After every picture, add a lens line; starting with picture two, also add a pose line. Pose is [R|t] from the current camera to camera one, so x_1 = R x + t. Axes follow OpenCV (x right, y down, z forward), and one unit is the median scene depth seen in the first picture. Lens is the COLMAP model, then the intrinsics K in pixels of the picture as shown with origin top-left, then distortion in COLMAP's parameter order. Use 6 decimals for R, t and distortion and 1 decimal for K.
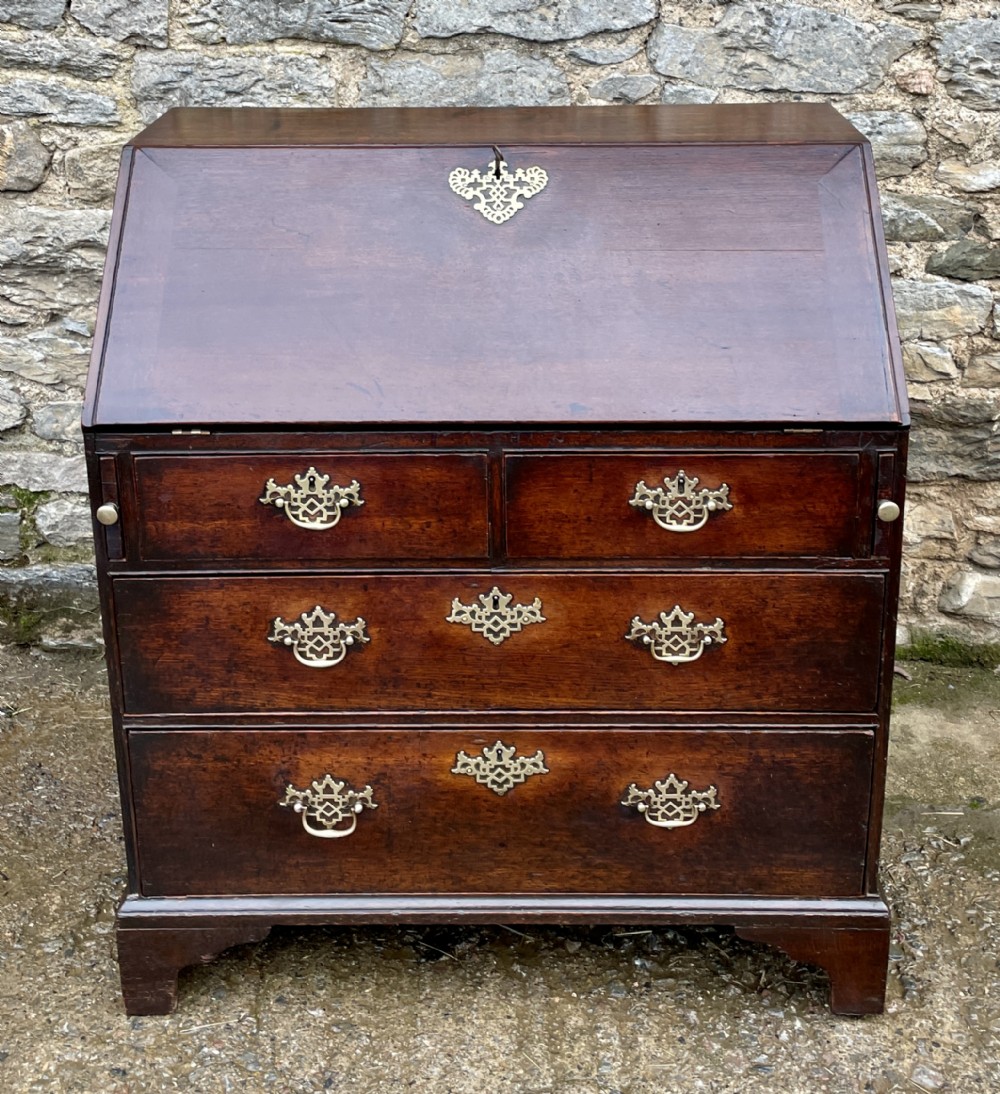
lens RADIAL K [[1483.0, 0, 505.2], [0, 1483.0, 311.8], [0, 0, 1]] dist [0.056869, 0.000000]
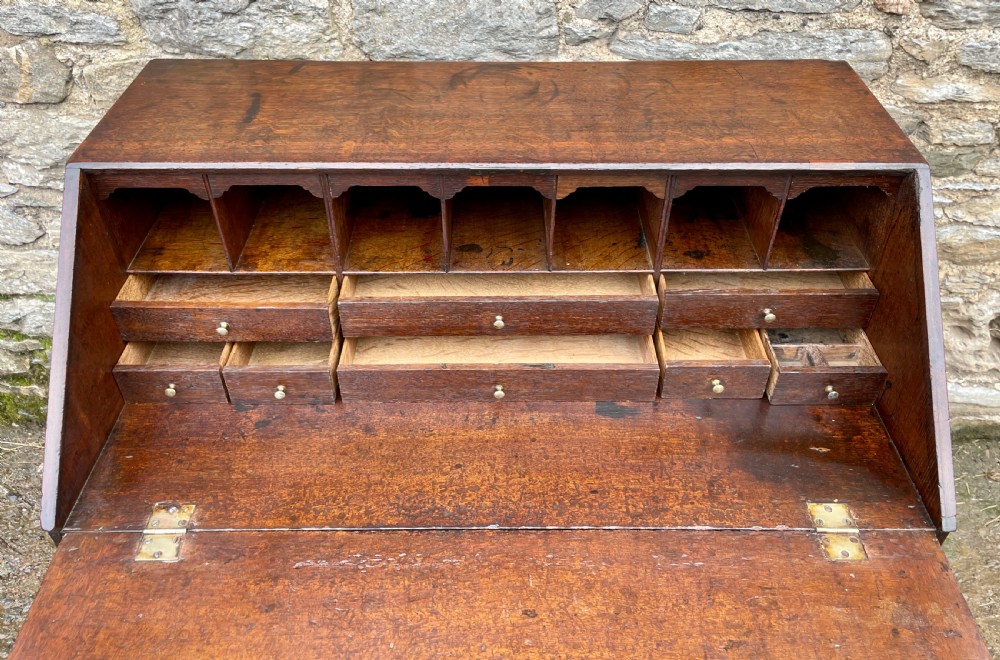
lens RADIAL K [[788.1, 0, 501.5], [0, 788.1, 284.8], [0, 0, 1]] dist [0.077067, -0.109591]
pose [[0.999855, -0.011226, 0.012815, -0.004032], [0.006243, 0.941308, 0.337492, -0.157468], [-0.015852, -0.337363, 0.941241, 0.418963]]
